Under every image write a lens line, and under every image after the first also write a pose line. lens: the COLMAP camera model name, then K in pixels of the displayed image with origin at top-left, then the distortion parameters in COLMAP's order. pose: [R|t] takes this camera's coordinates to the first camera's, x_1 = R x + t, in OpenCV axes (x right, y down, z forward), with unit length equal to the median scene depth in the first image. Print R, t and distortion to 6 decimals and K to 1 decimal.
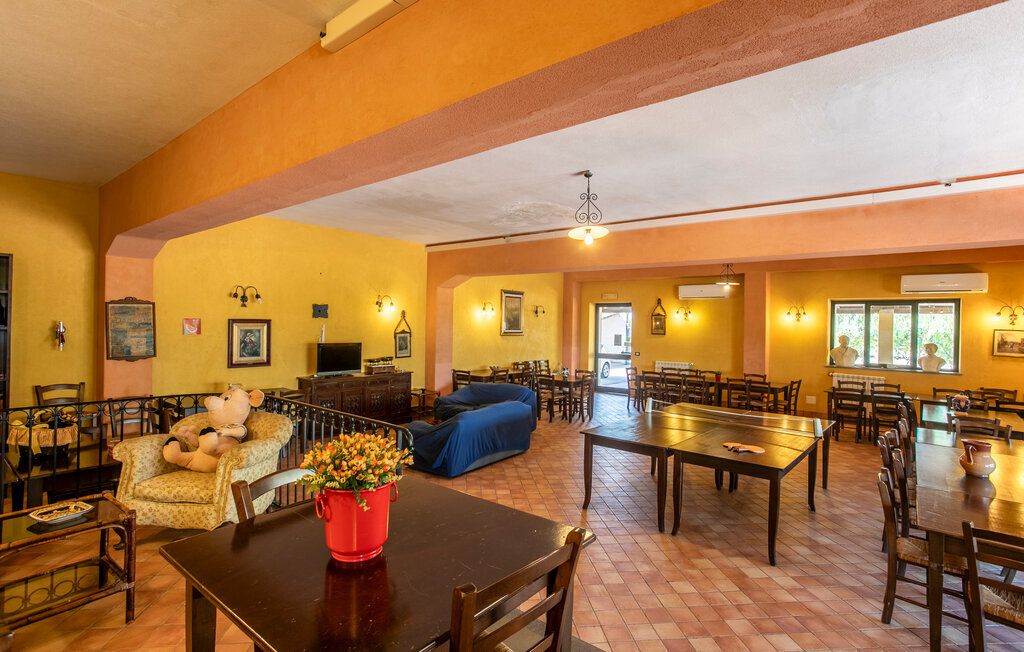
lens RADIAL K [[495.0, 0, 508.8], [0, 495.0, 323.1], [0, 0, 1]] dist [-0.024305, 0.001864]
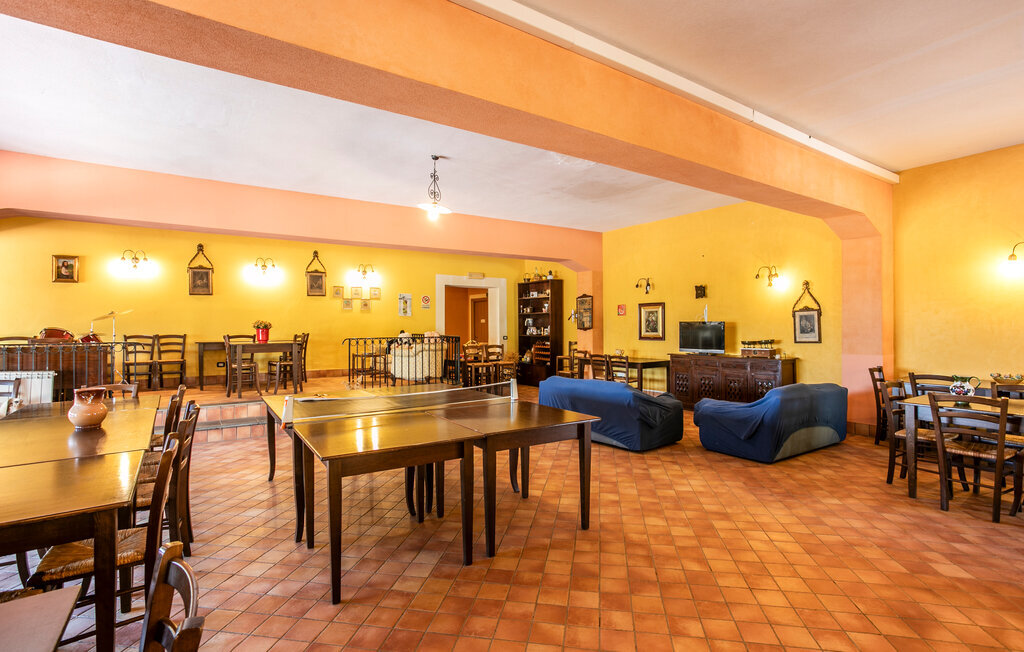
lens RADIAL K [[495.0, 0, 508.8], [0, 495.0, 323.1], [0, 0, 1]] dist [-0.024305, 0.001864]
pose [[-0.266708, -0.022304, -0.963519, 0.780173], [-0.002618, 0.999745, -0.022417, 0.071052], [0.963774, -0.003457, -0.266698, 0.941627]]
